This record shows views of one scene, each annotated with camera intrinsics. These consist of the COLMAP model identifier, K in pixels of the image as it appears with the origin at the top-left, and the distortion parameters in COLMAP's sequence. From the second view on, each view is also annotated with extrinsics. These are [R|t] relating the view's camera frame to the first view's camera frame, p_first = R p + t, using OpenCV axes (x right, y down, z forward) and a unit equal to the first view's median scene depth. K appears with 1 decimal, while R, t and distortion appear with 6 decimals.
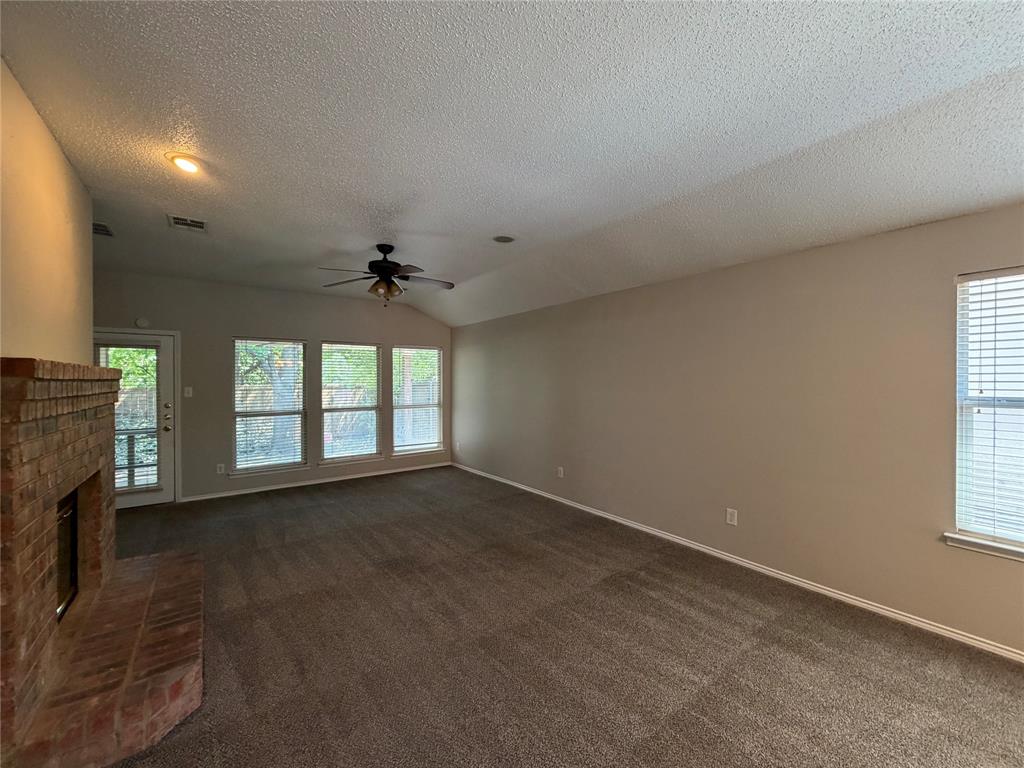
lens RADIAL K [[410.4, 0, 512.7], [0, 410.4, 384.1], [0, 0, 1]] dist [0.002583, 0.000113]
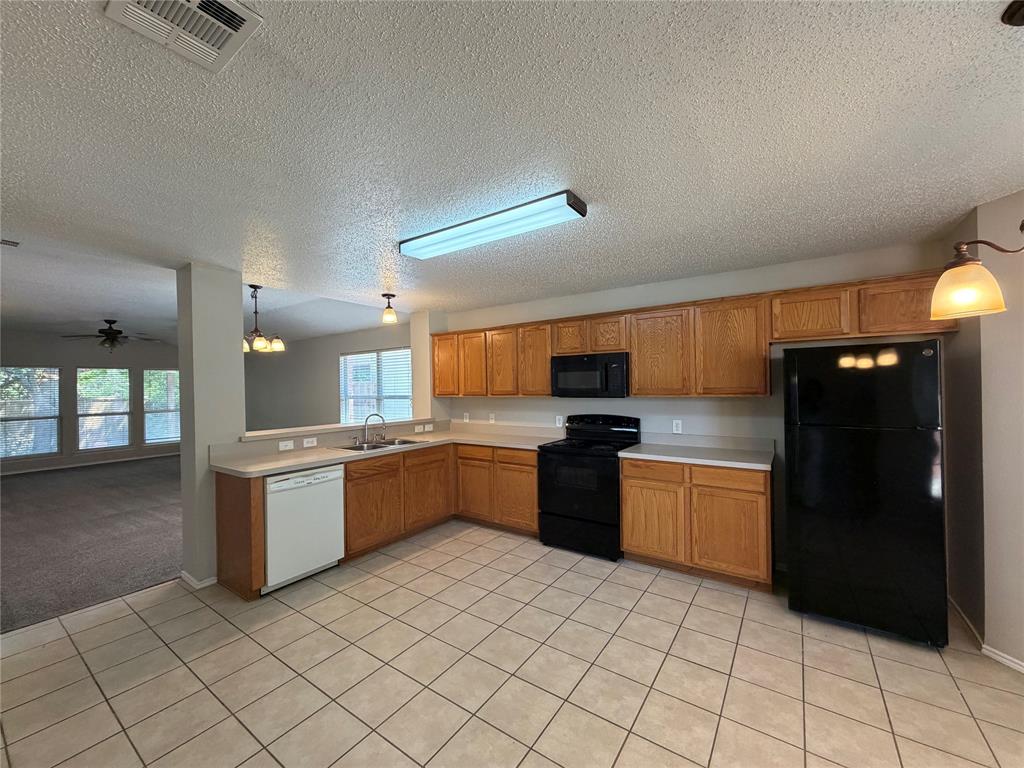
lens RADIAL K [[410.4, 0, 514.5], [0, 410.4, 383.7], [0, 0, 1]] dist [0.002583, 0.000113]
pose [[0.946731, -0.013841, 0.321728, 0.618524], [0.019938, 0.999678, -0.015664, 0.007769], [-0.321407, 0.021245, 0.946703, -1.010778]]
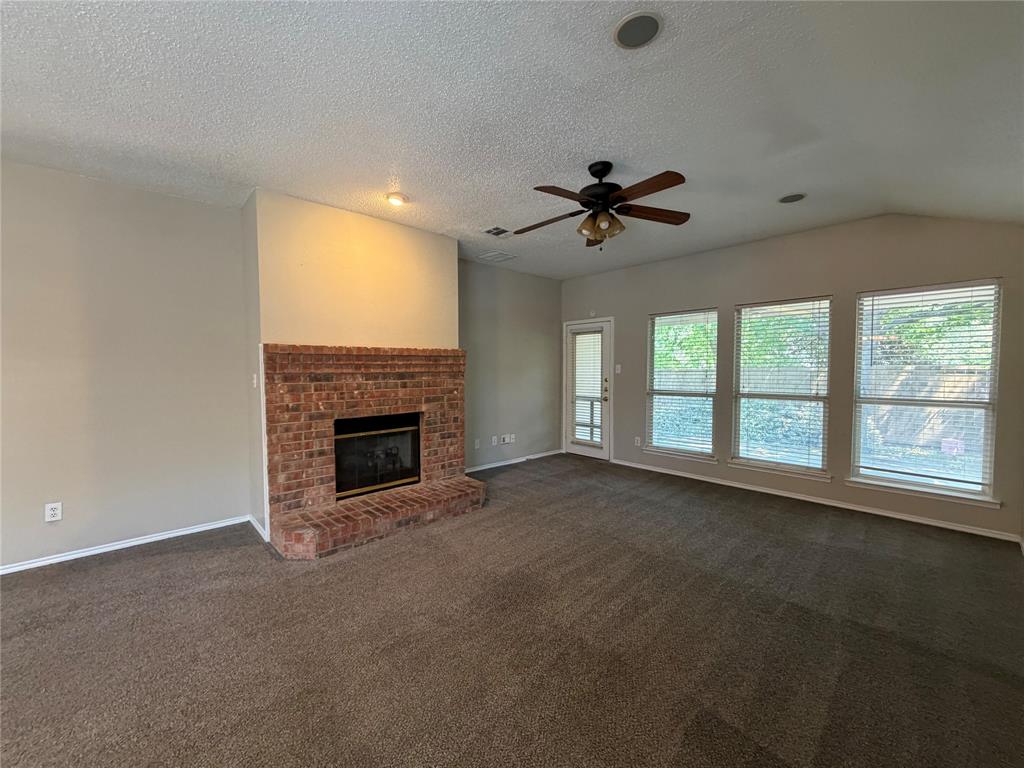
lens RADIAL K [[410.4, 0, 514.8], [0, 410.4, 385.8], [0, 0, 1]] dist [0.002583, 0.000113]
pose [[0.106424, 0.045804, -0.993265, 0.319071], [-0.003987, 0.998950, 0.045639, 0.015519], [0.994313, -0.000897, 0.106495, 0.596813]]
